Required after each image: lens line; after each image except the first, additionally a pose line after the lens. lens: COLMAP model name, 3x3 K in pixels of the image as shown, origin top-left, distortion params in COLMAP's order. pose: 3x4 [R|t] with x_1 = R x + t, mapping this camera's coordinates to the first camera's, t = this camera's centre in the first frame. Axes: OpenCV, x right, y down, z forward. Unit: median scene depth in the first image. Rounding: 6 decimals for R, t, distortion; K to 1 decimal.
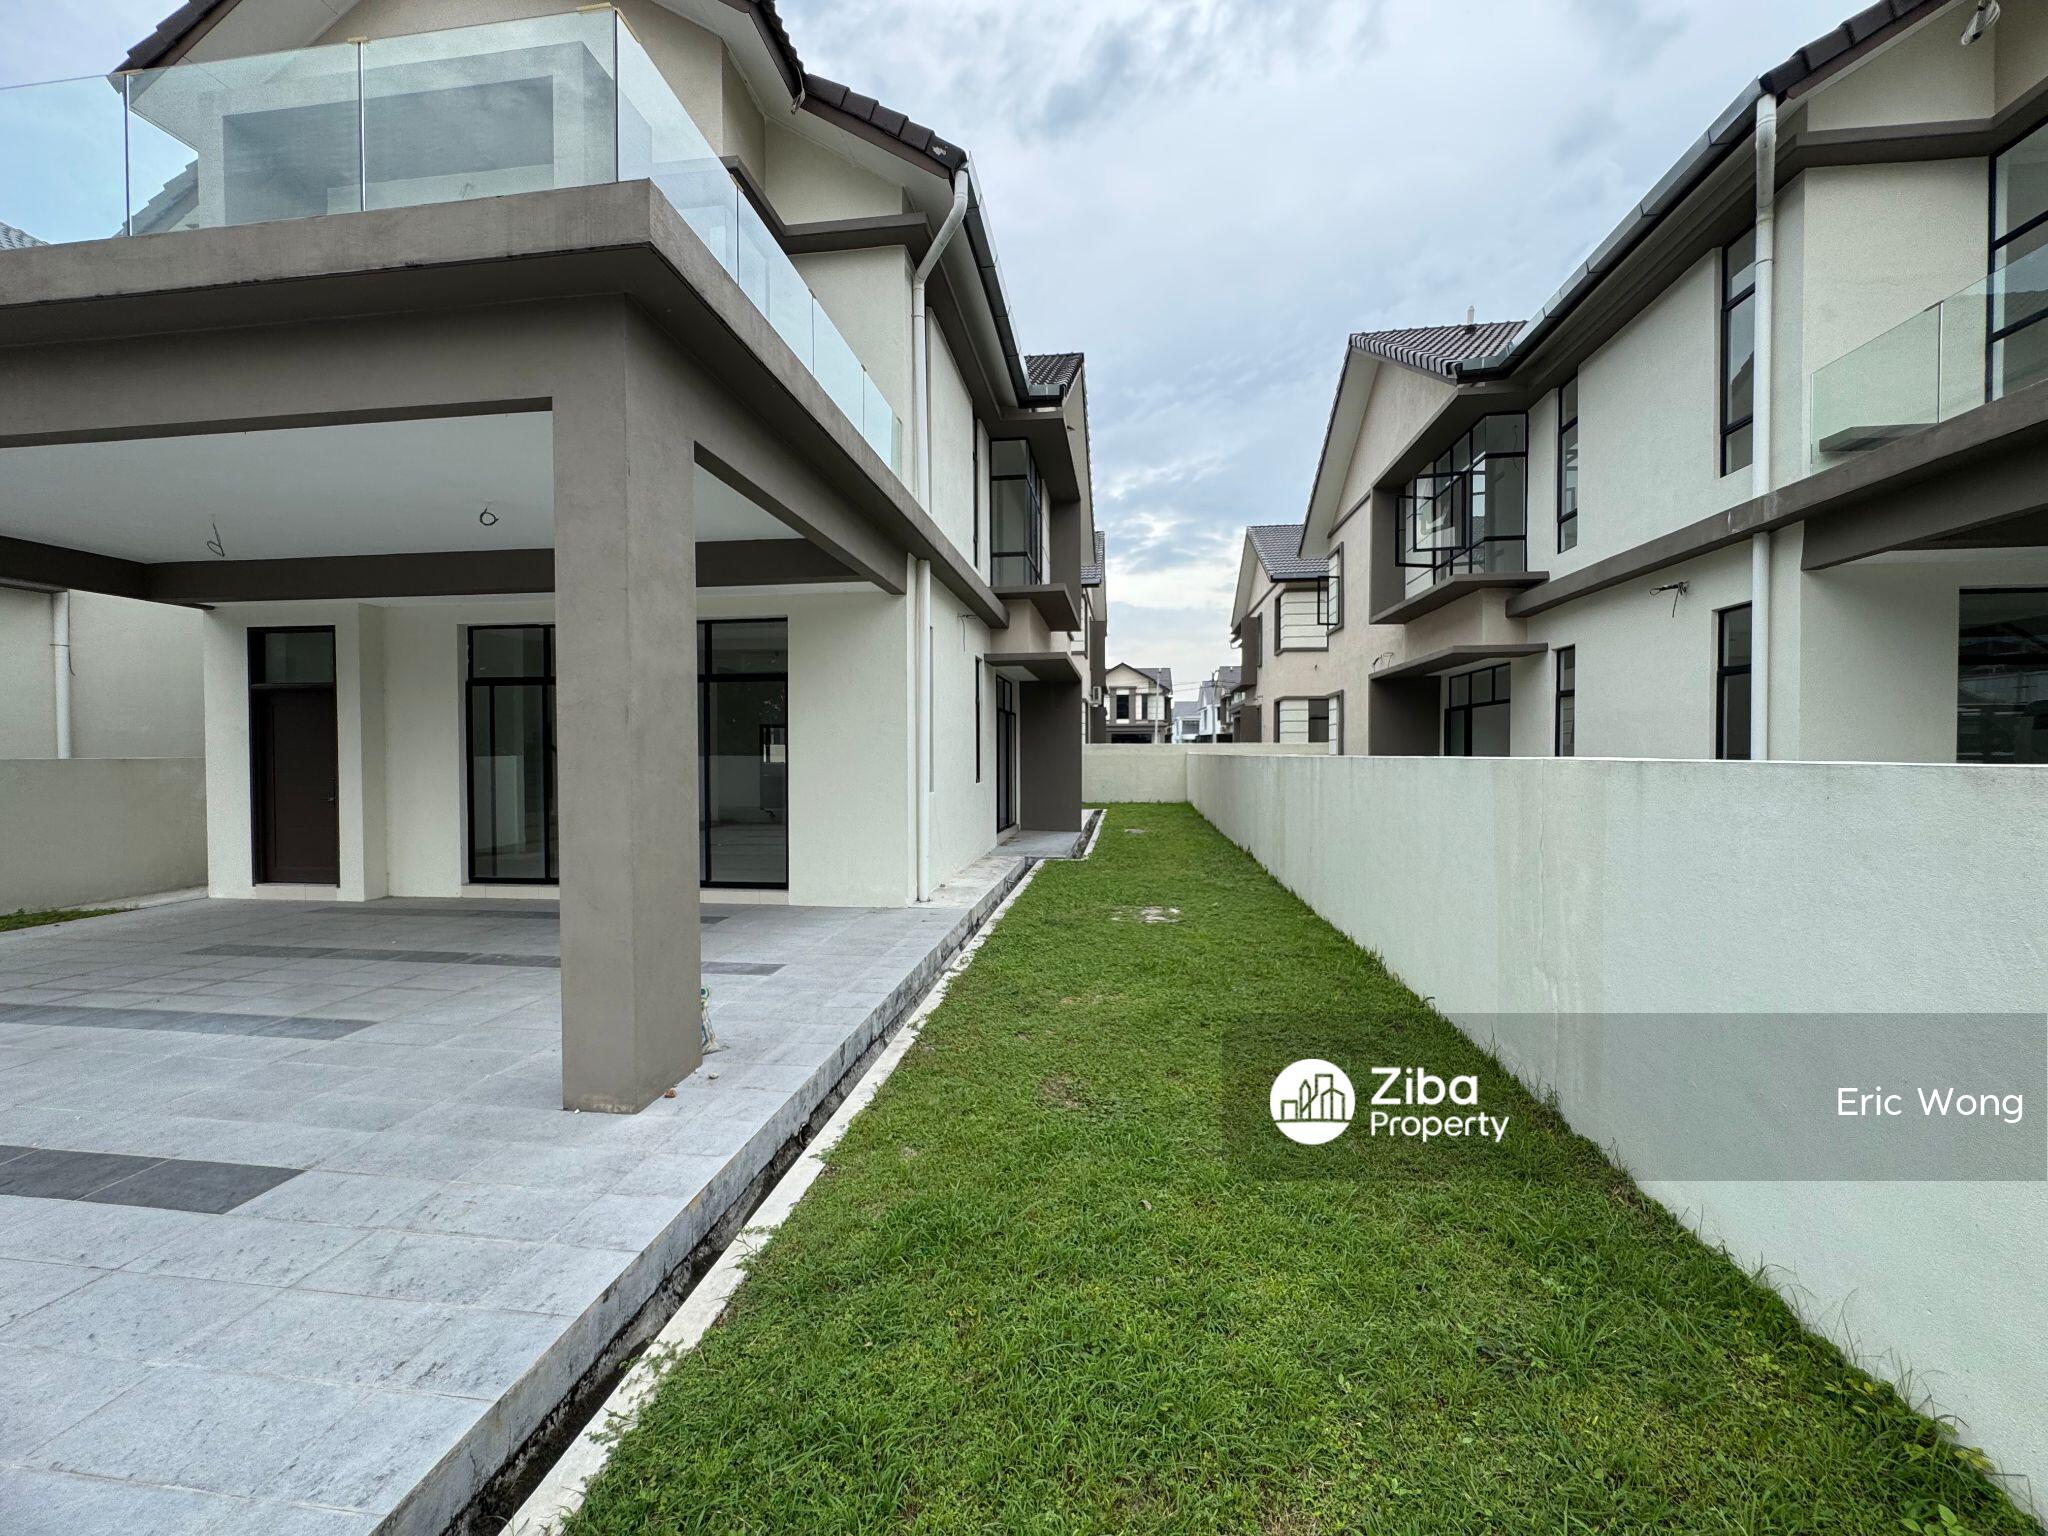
lens RADIAL K [[822.2, 0, 1022.0], [0, 822.2, 768.4], [0, 0, 1]] dist [-0.003060, 0.000107]
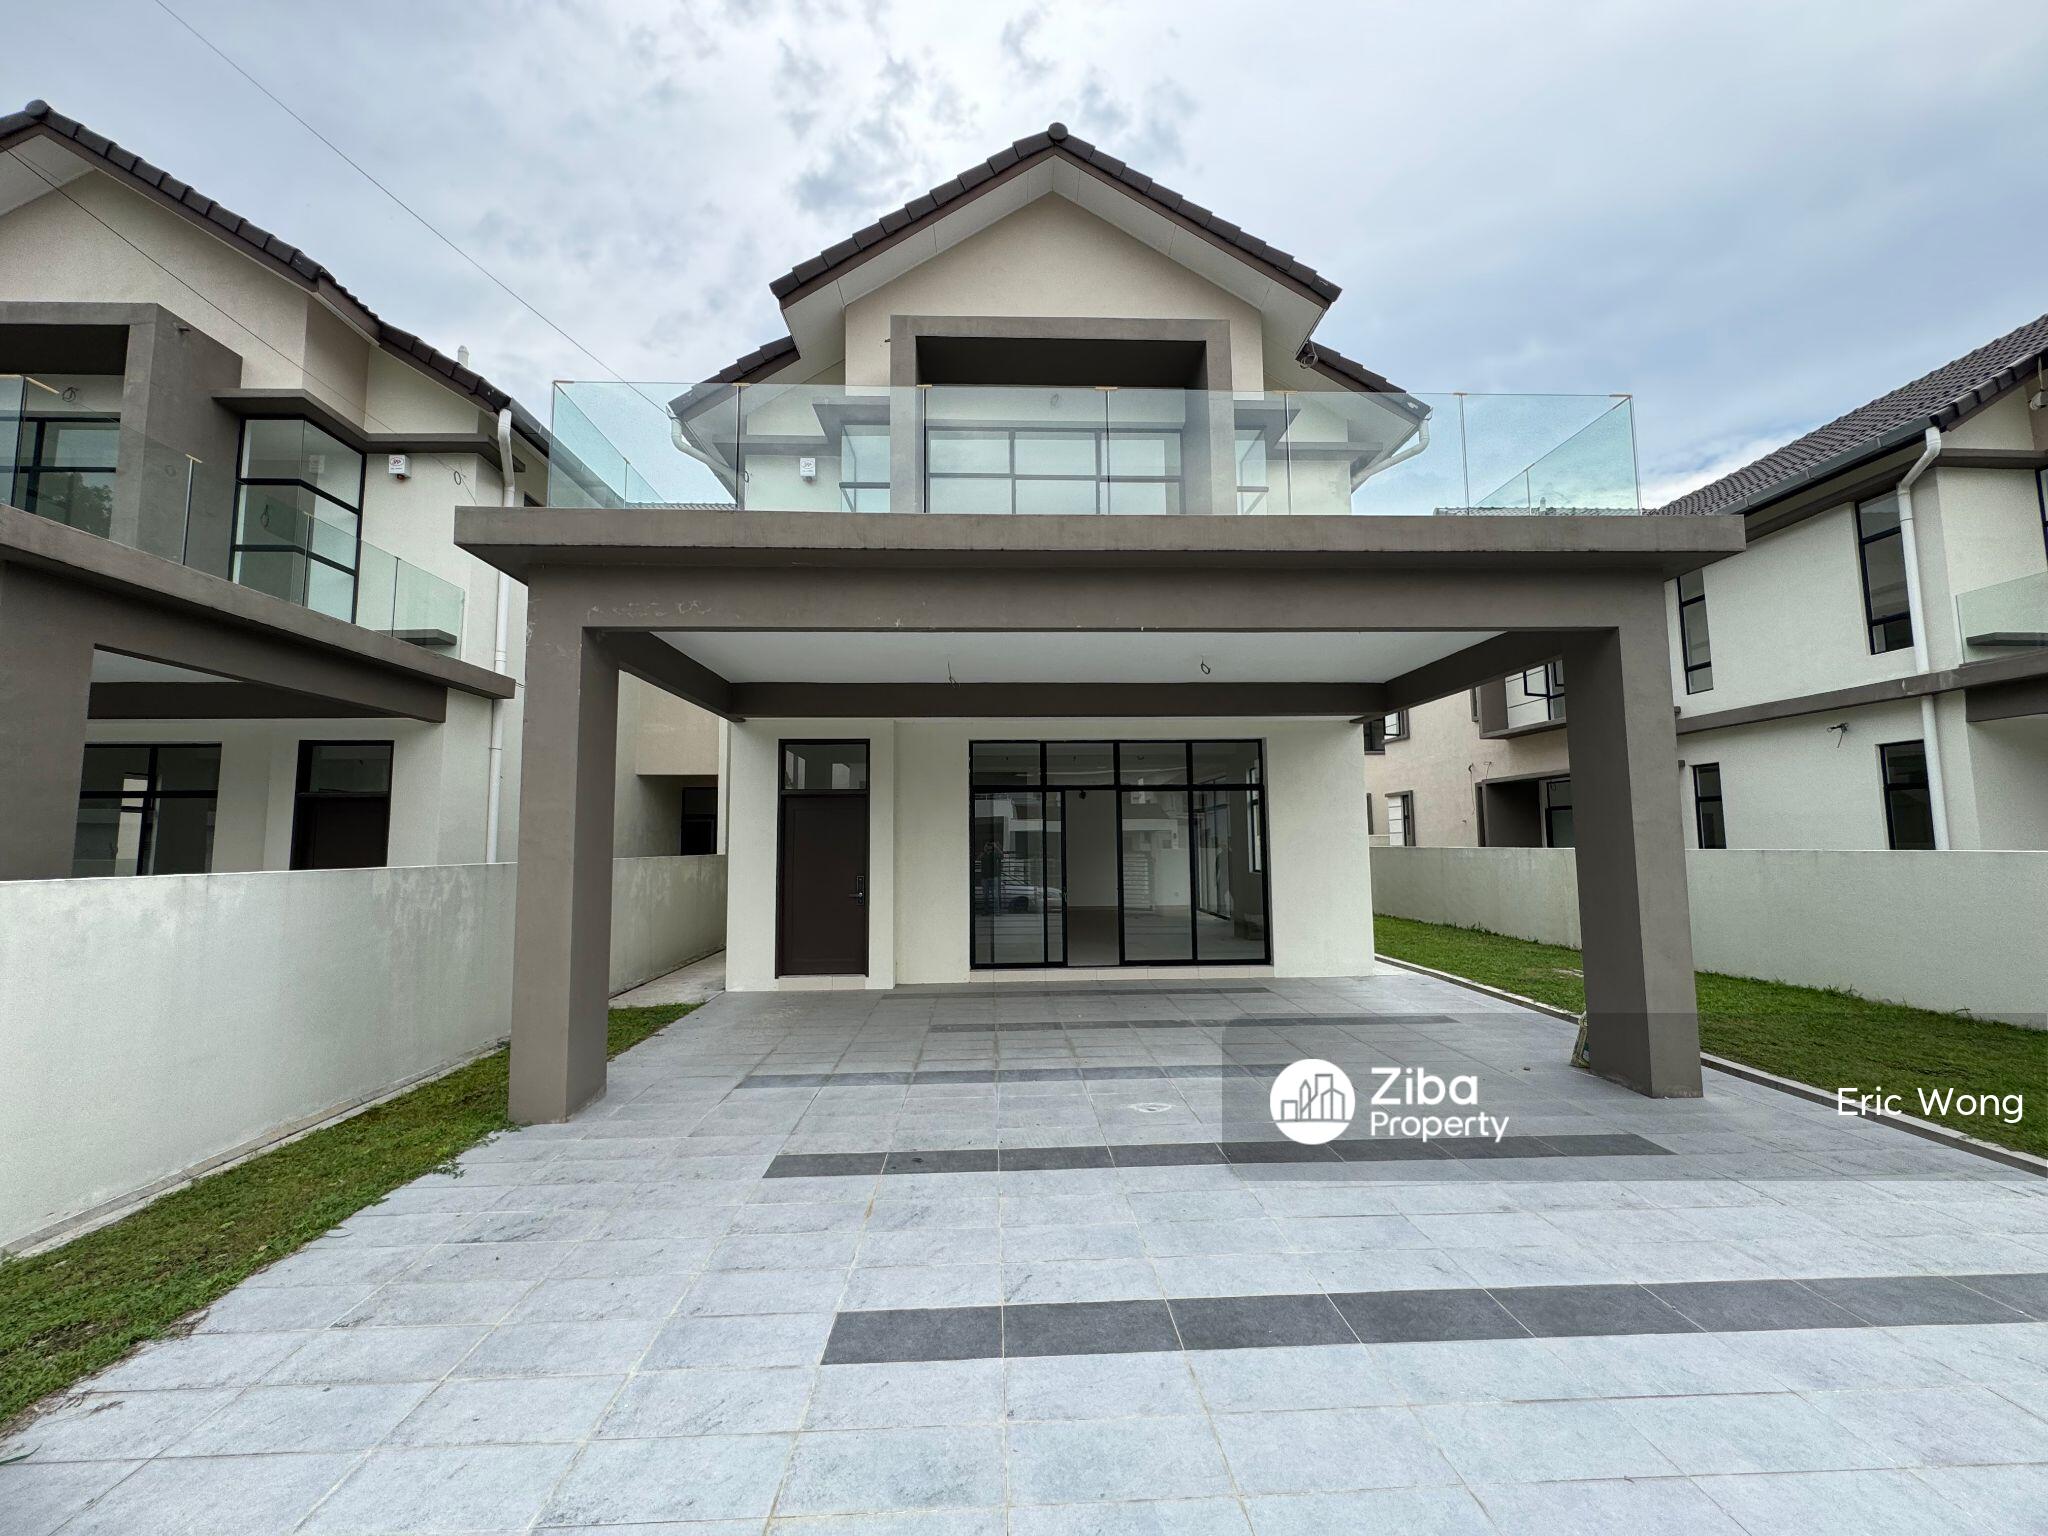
lens RADIAL K [[818.8, 0, 1024.0], [0, 818.8, 768.0], [0, 0, 1]] dist [-0.000344, 0.000143]
pose [[0.985204, 0.009129, 0.171140, -0.867254], [0.009914, 0.993873, -0.110086, -0.009590], [-0.171096, 0.110154, 0.979077, -0.138243]]
